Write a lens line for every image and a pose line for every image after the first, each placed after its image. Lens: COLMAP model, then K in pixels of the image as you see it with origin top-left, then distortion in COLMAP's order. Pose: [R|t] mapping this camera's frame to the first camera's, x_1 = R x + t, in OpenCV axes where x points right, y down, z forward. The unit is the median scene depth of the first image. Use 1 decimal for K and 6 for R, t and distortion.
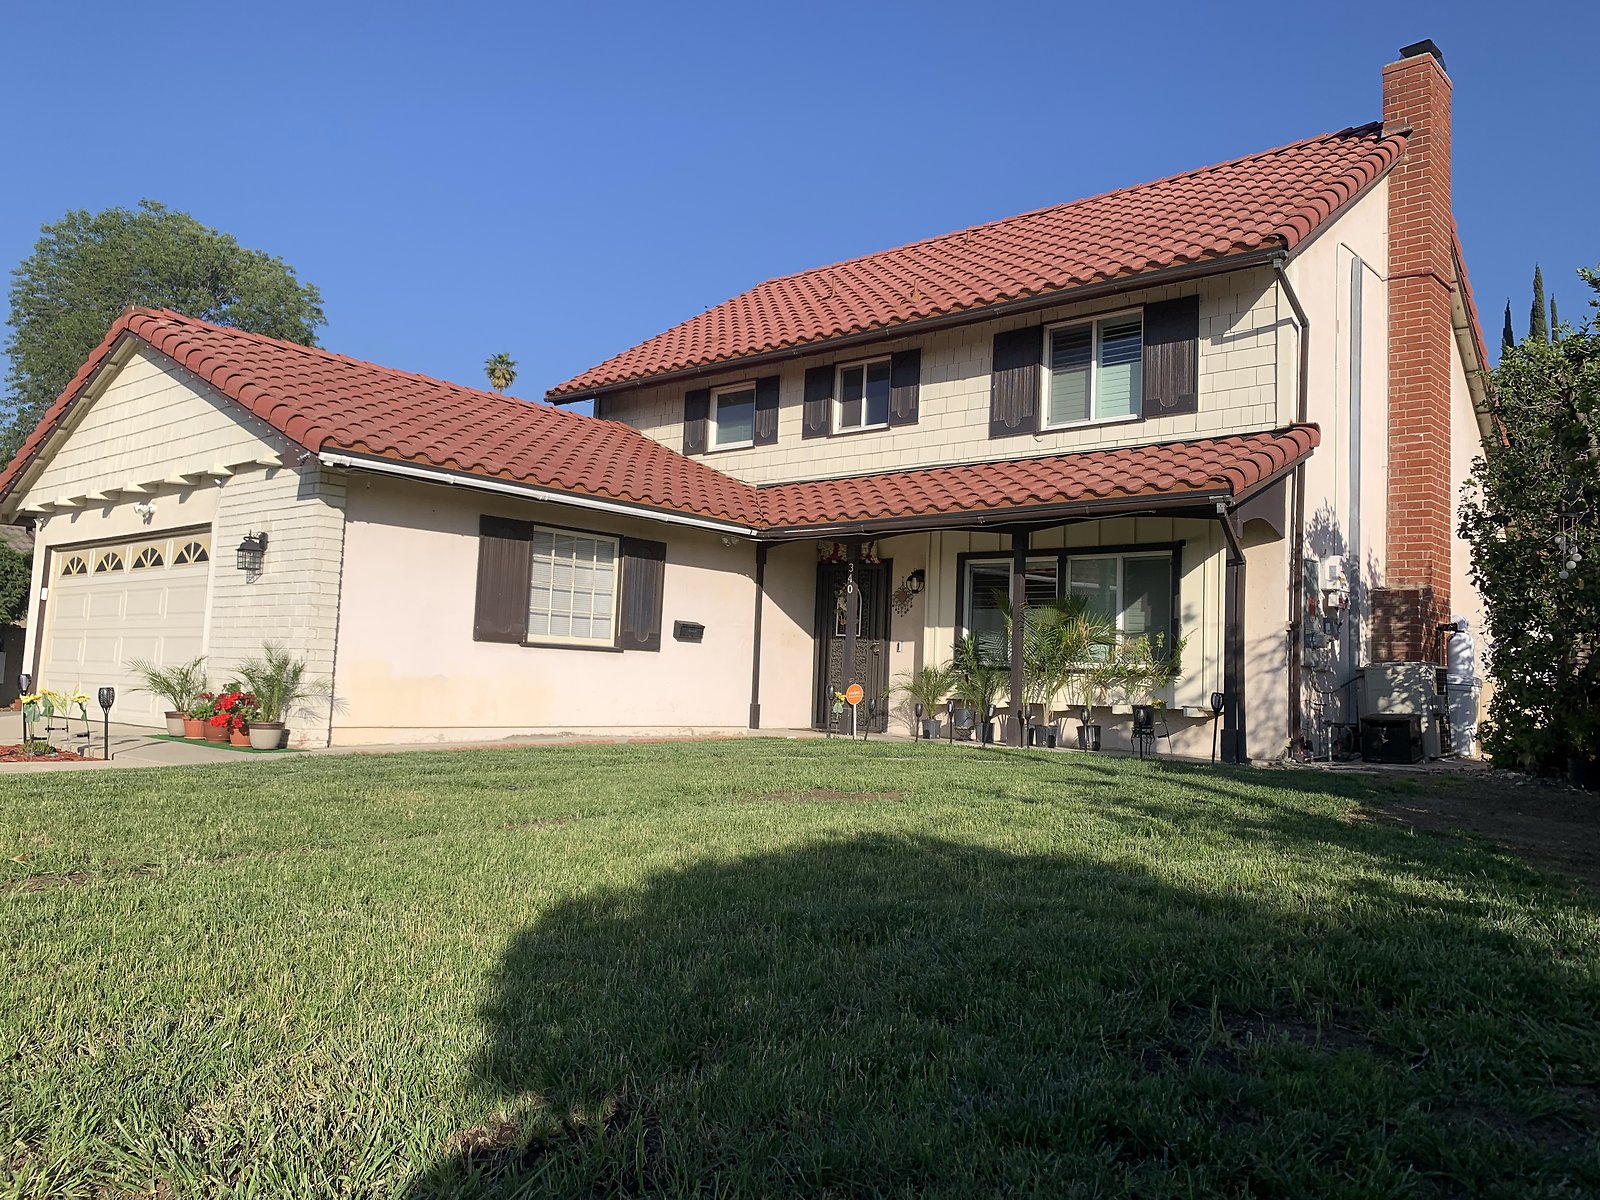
lens RADIAL K [[1204.4, 0, 791.3], [0, 1204.4, 585.8], [0, 0, 1]] dist [0.041907, -0.043623]
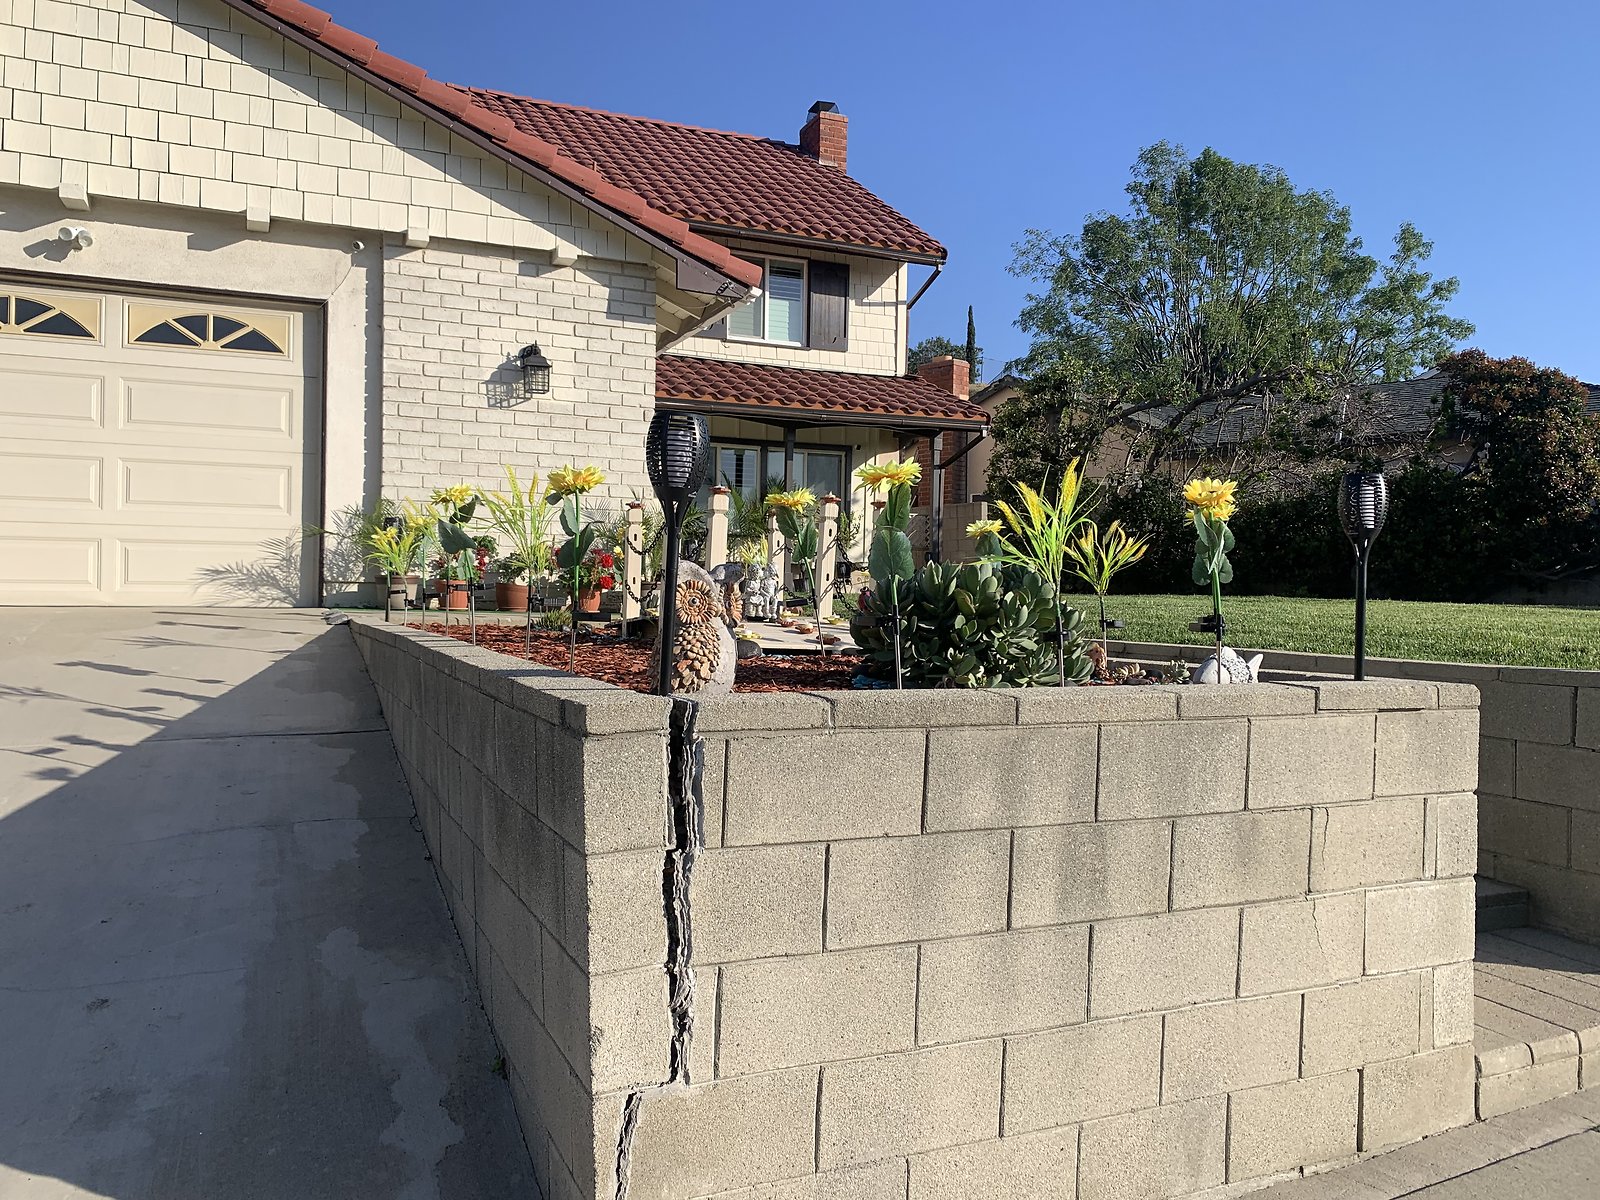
lens RADIAL K [[1205.1, 0, 775.3], [0, 1205.1, 606.7], [0, 0, 1]] dist [0.041490, -0.056200]
pose [[0.434446, -0.037662, 0.899910, -0.891515], [-0.072473, 0.994424, 0.076605, 0.043784], [-0.897778, -0.098500, 0.429294, 0.419199]]
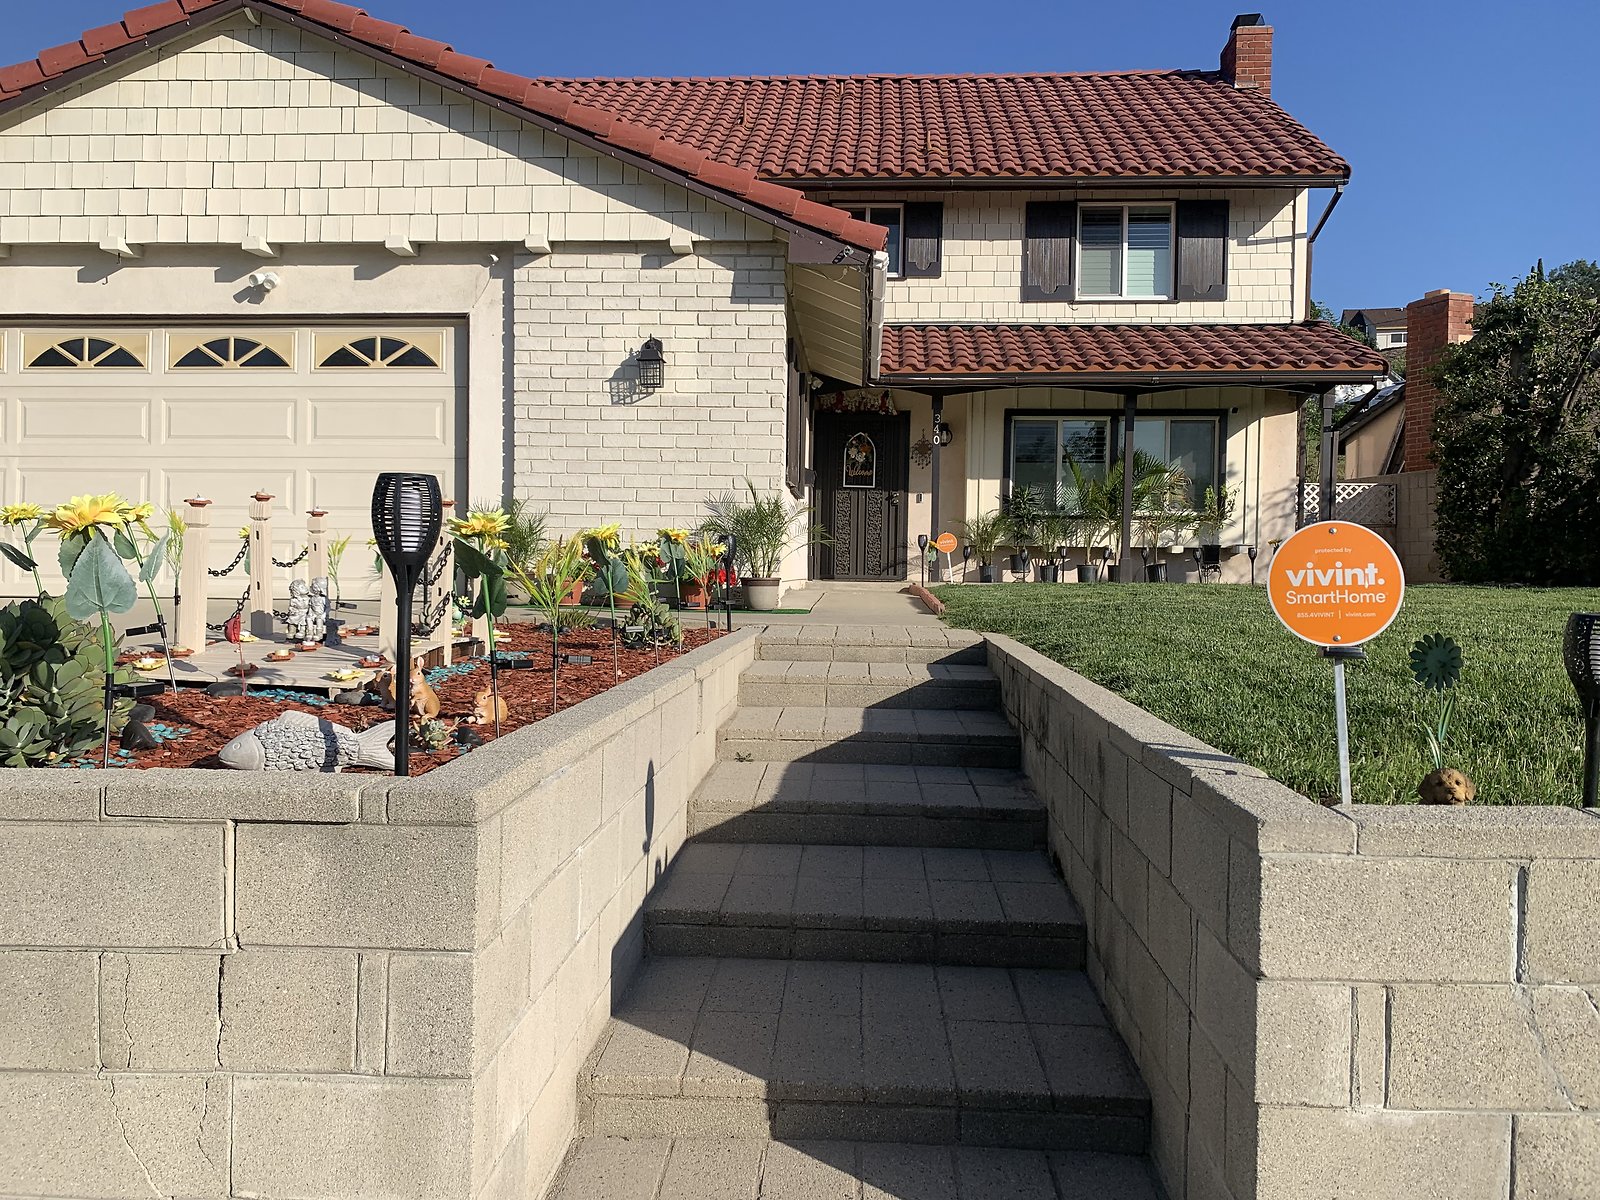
lens RADIAL K [[1200.9, 0, 787.0], [0, 1200.9, 593.8], [0, 0, 1]] dist [0.108170, -0.246795]
pose [[0.794367, -0.039910, 0.606126, -0.697401], [-0.034425, 0.993278, 0.110518, 0.024766], [-0.606462, -0.108657, 0.787653, 0.265911]]
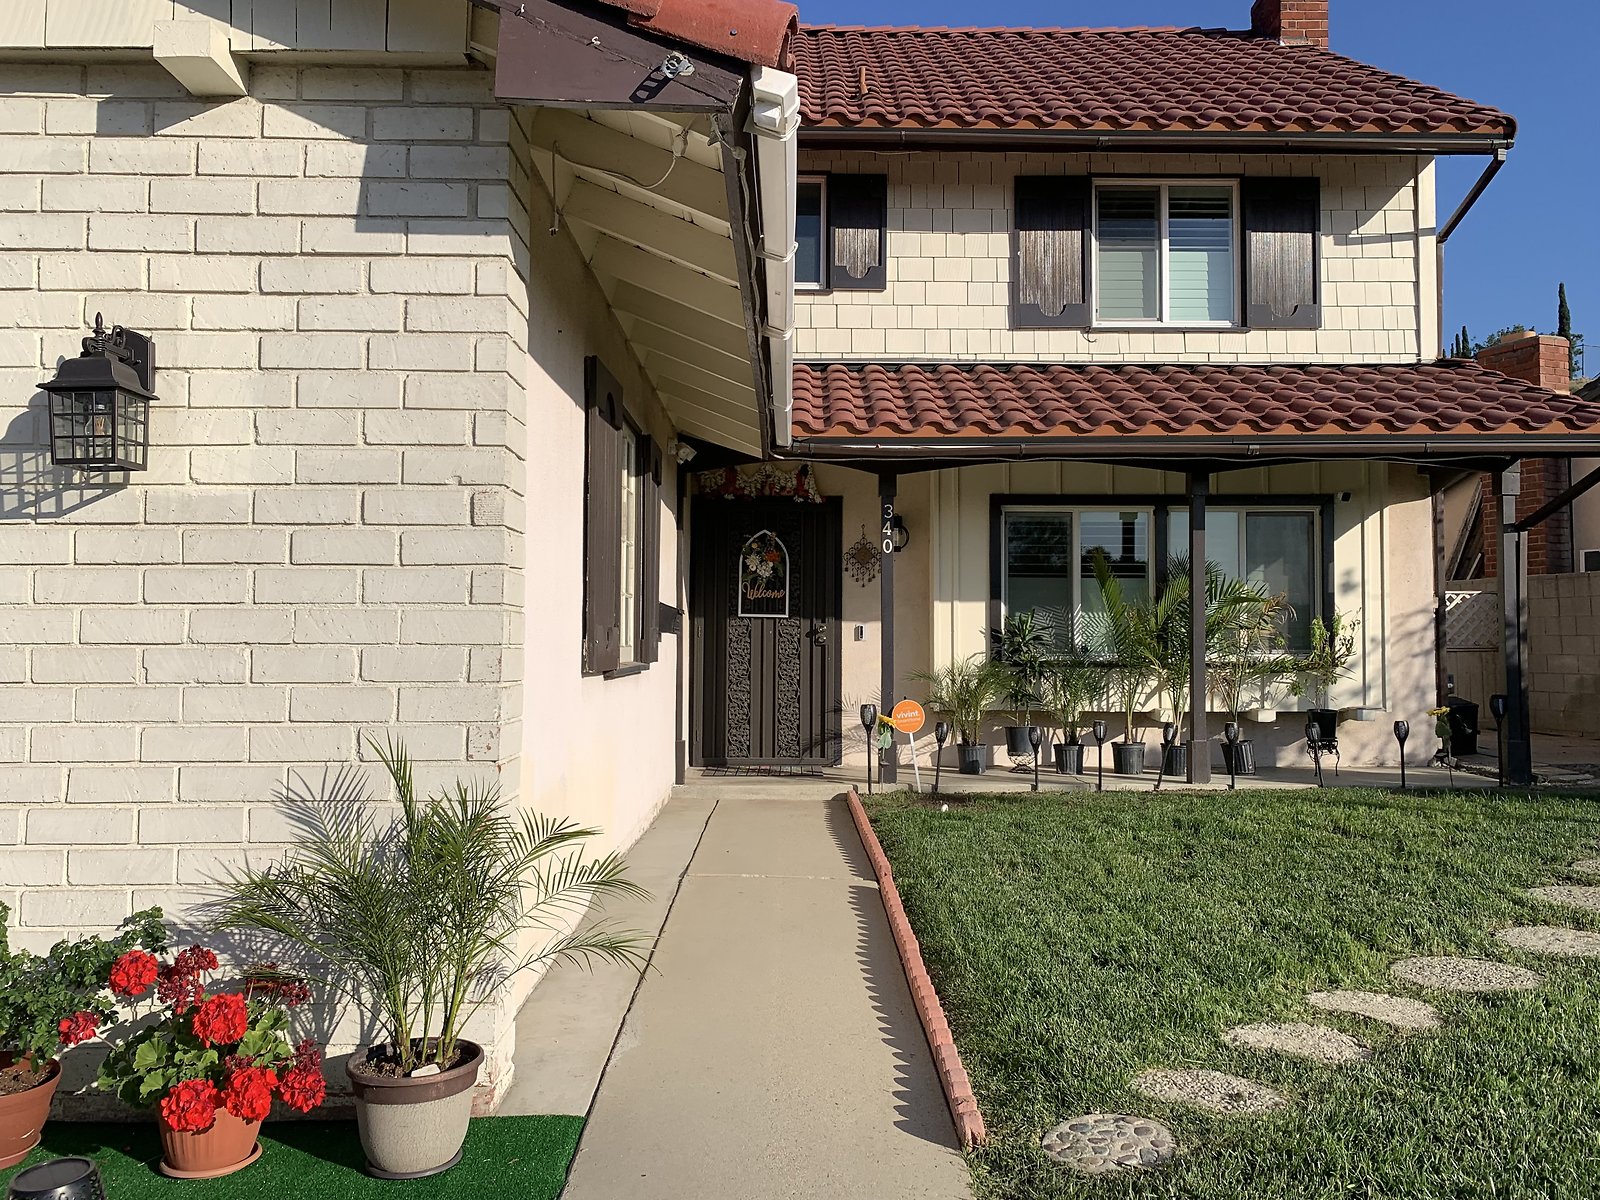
lens RADIAL K [[1241.2, 0, 809.4], [0, 1241.2, 592.5], [0, 0, 1]] dist [0.077347, -0.132216]
pose [[0.741017, -0.011299, 0.671391, -0.422145], [-0.028666, 0.998415, 0.048442, -0.003201], [-0.670874, -0.055142, 0.739519, 0.571167]]
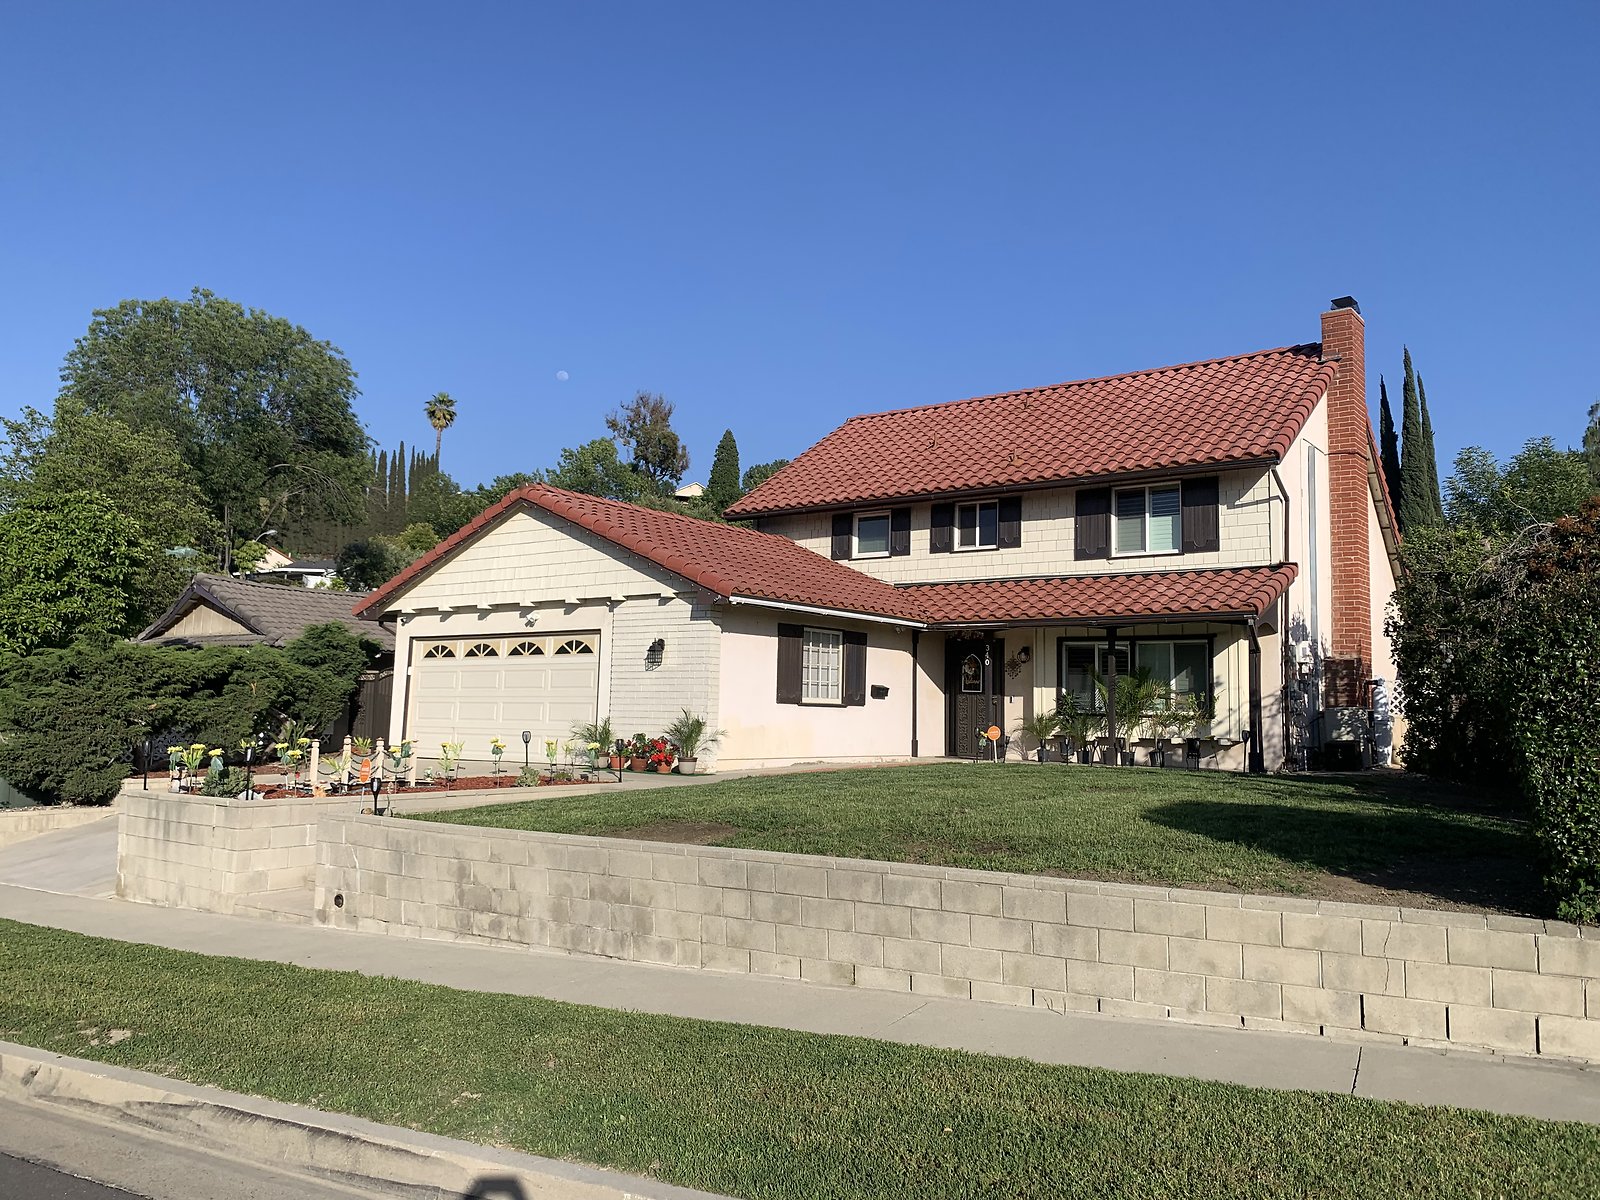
lens RADIAL K [[1196.1, 0, 795.0], [0, 1196.1, 586.0], [0, 0, 1]] dist [0.091318, -0.174259]
pose [[0.996760, -0.008139, 0.080019, -0.318558], [0.009920, 0.999711, -0.021881, -0.064229], [-0.079818, 0.022604, 0.996553, -0.486475]]
